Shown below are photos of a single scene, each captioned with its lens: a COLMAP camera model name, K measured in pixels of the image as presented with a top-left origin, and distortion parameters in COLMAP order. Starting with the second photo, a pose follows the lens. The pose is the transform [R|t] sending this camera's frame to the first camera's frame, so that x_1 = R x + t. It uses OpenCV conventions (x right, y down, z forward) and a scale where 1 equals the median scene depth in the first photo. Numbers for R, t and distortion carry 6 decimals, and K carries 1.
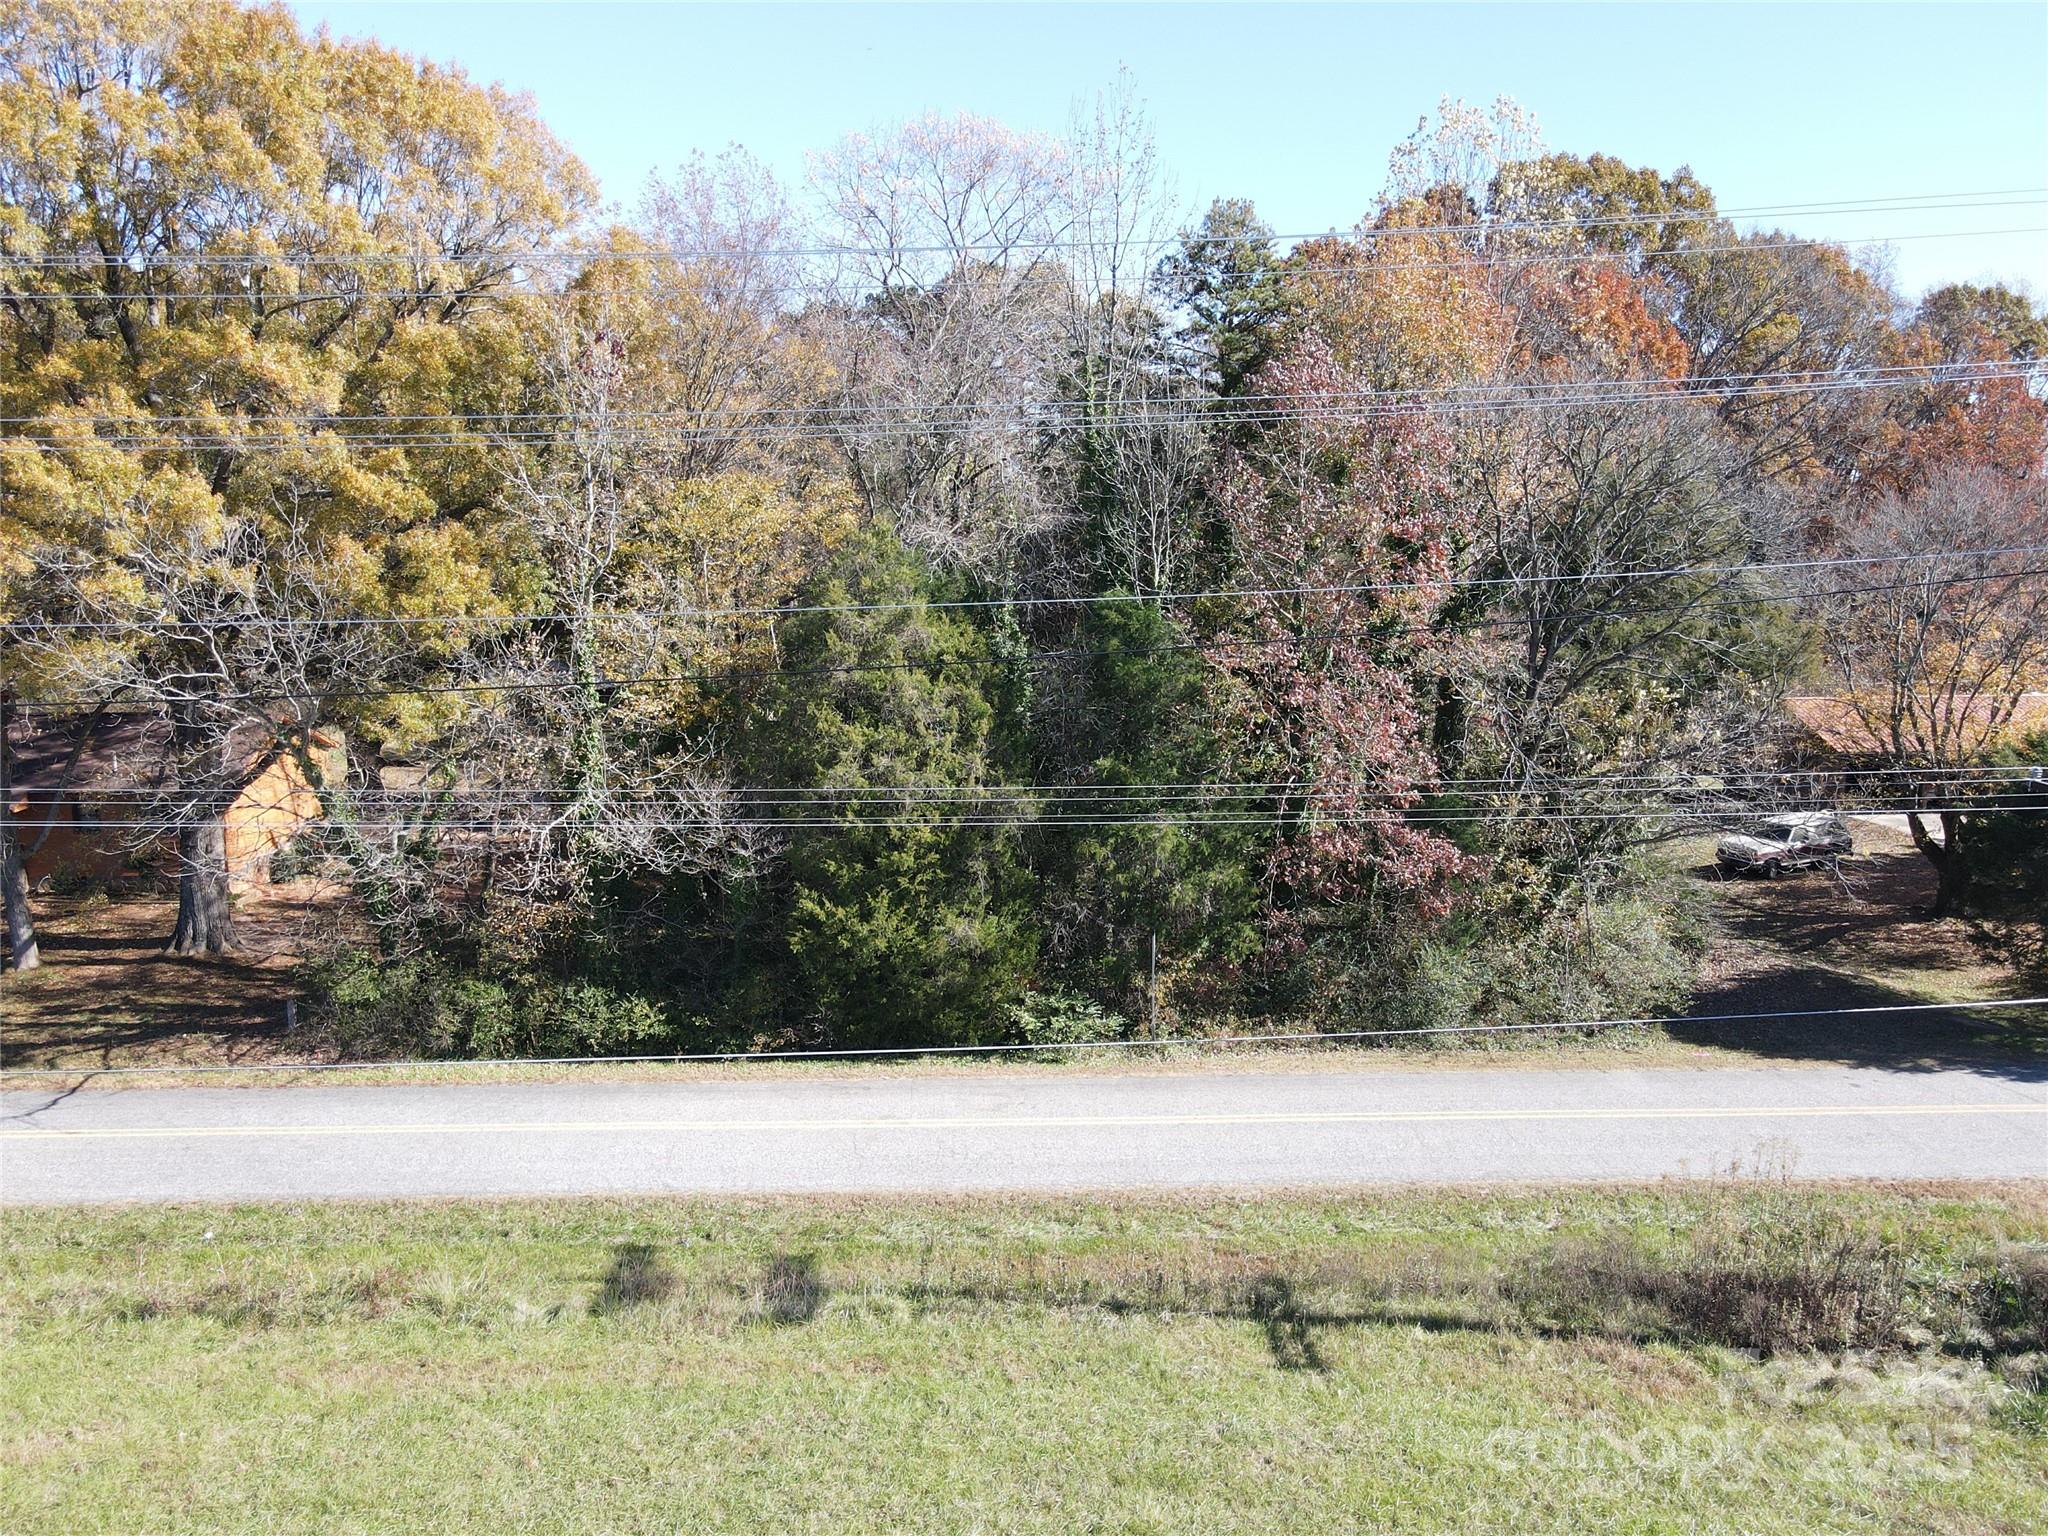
lens RADIAL K [[1476.6, 0, 1027.3], [0, 1476.6, 777.0], [0, 0, 1]] dist [-0.001951, 0.019114]
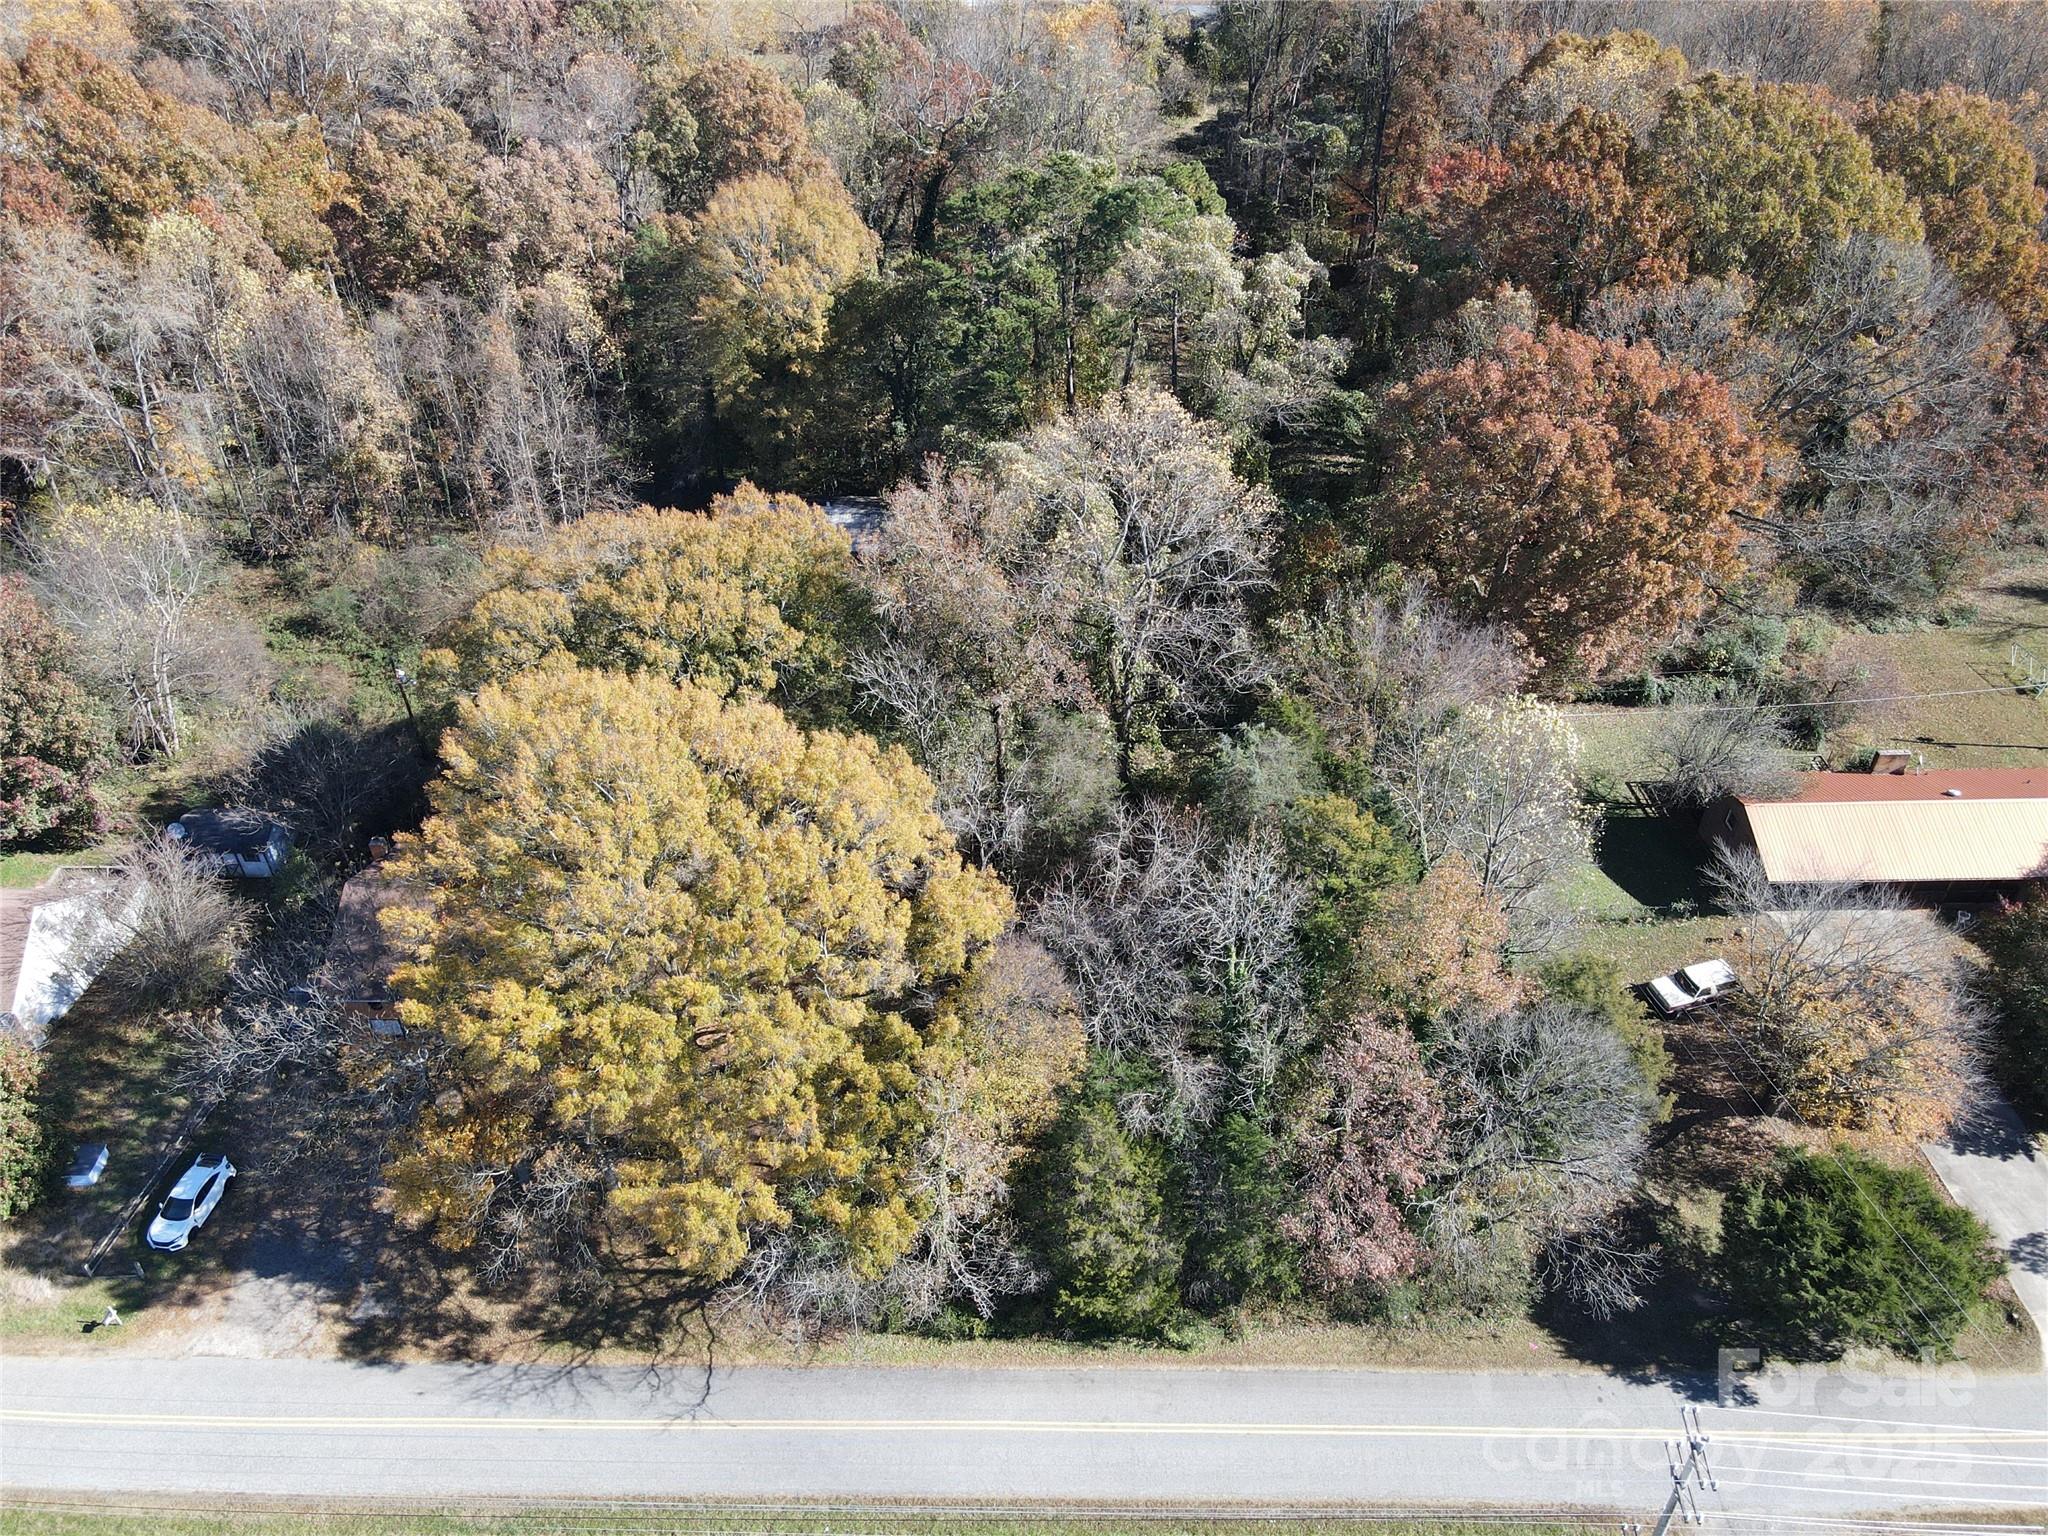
lens RADIAL K [[1476.6, 0, 1022.4], [0, 1476.6, 754.0], [0, 0, 1]] dist [-0.001951, 0.019114]
pose [[0.997355, 0.042062, -0.059279, -0.144719], [-0.009673, 0.885107, 0.465286, -1.791645], [0.072039, -0.463482, 0.883173, -0.466614]]
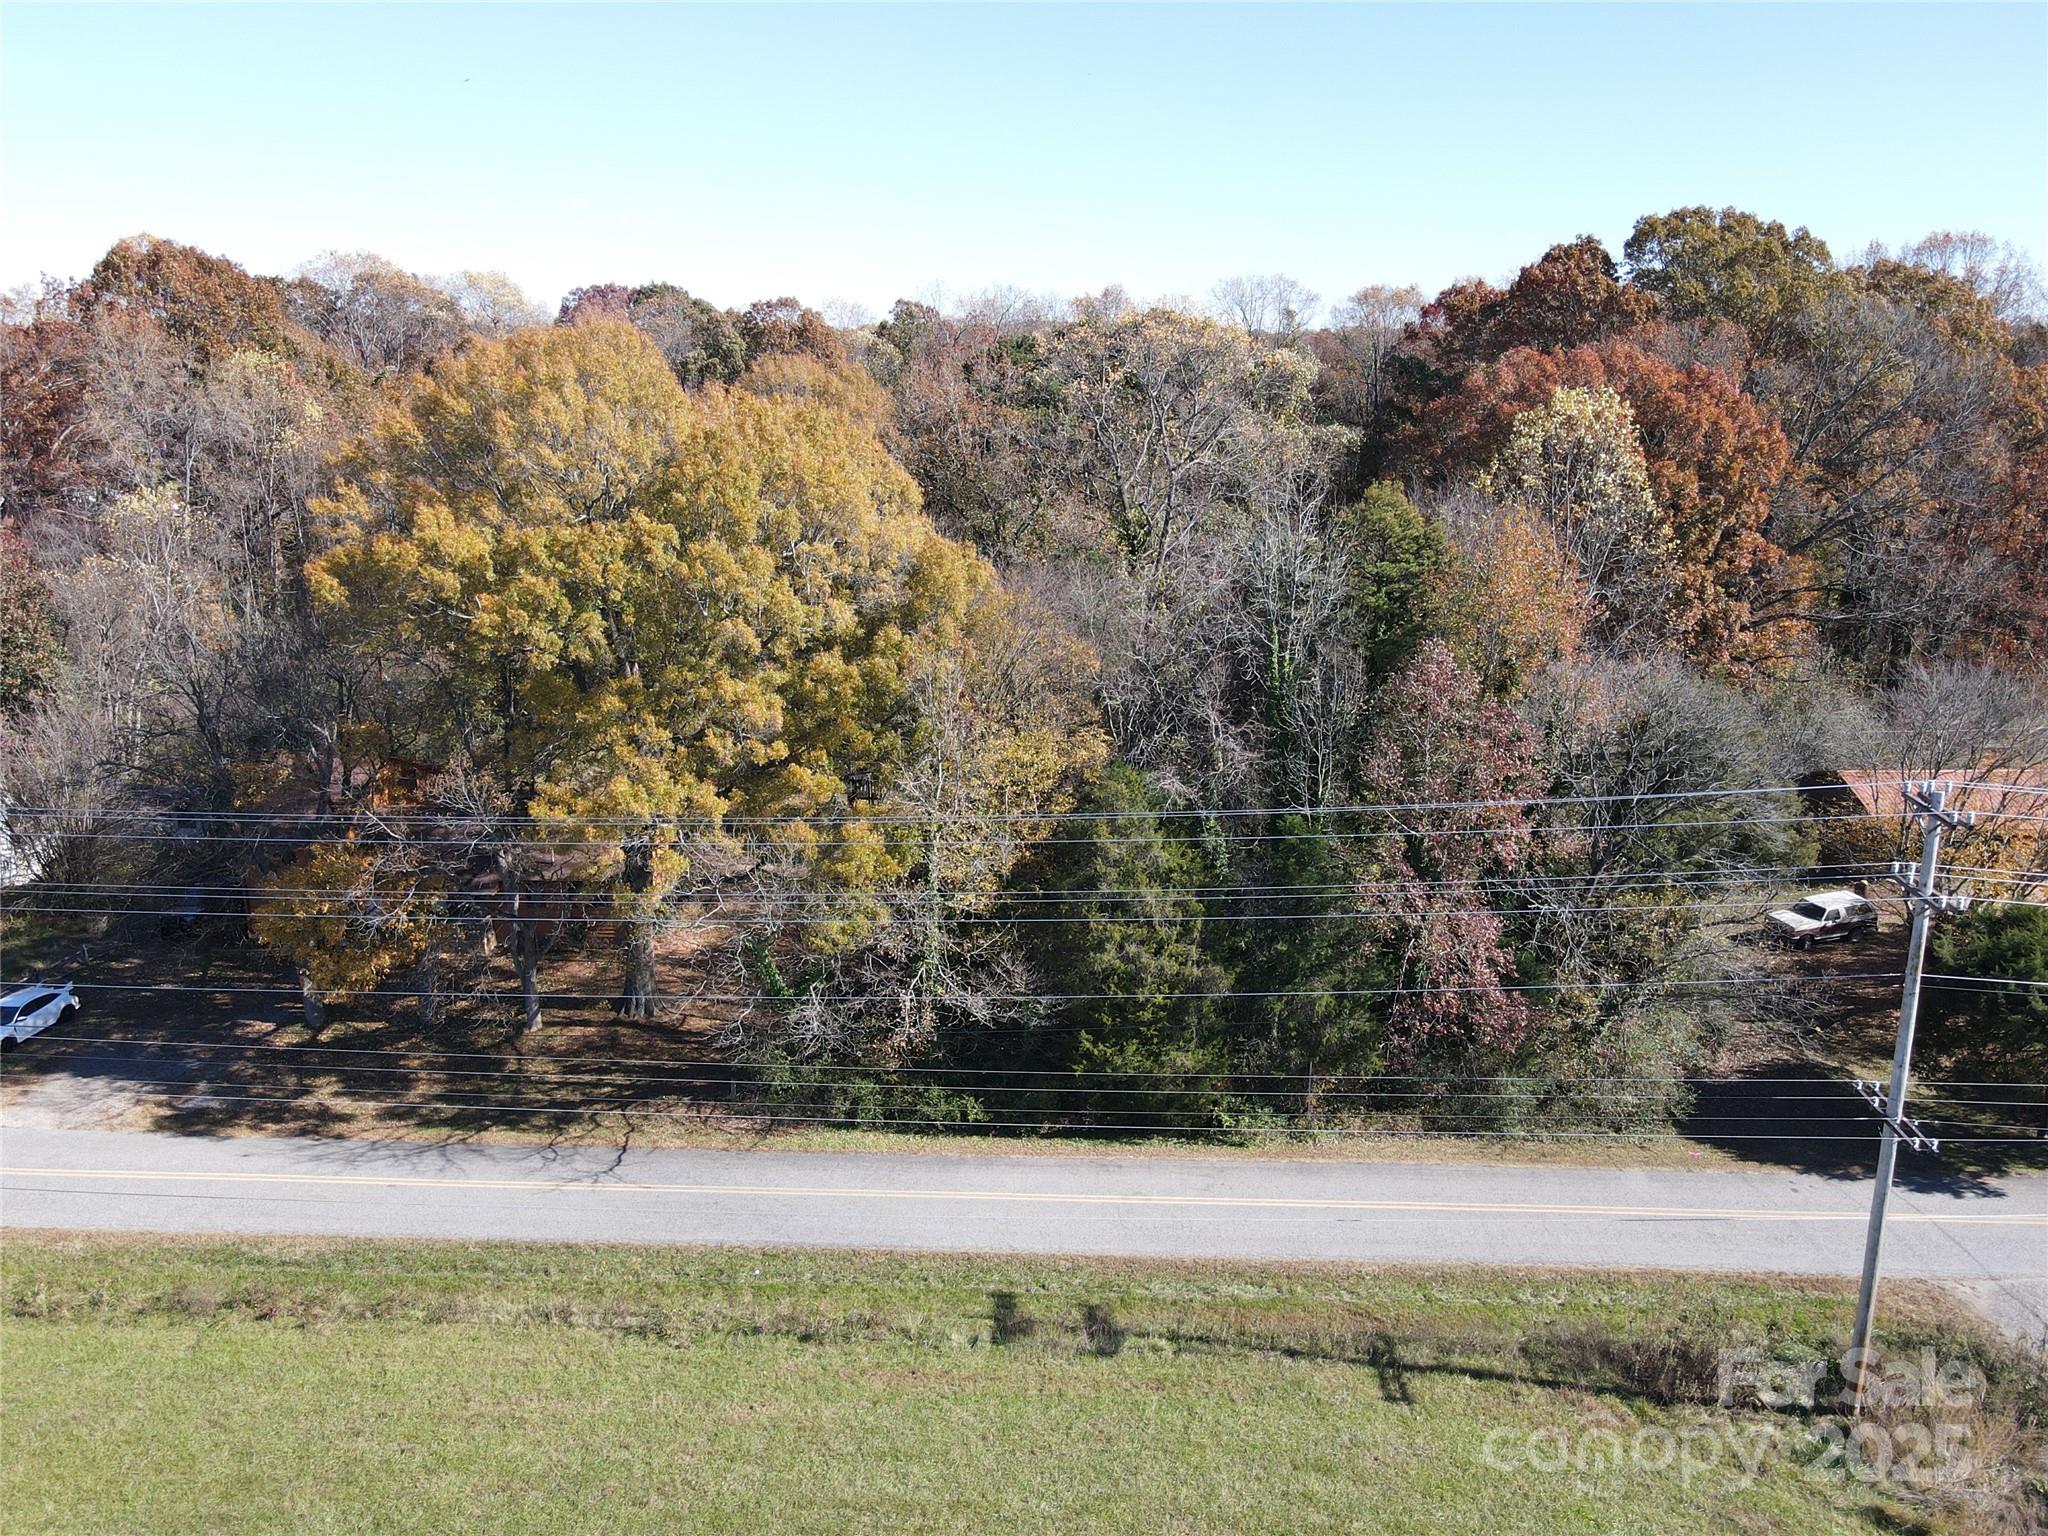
lens RADIAL K [[1476.6, 0, 1028.3], [0, 1476.6, 774.7], [0, 0, 1]] dist [-0.001951, 0.019114]
pose [[0.996167, 0.023308, -0.084304, -0.101576], [-0.013921, 0.993805, 0.110265, -0.439399], [0.086351, -0.108669, 0.990320, -0.585671]]
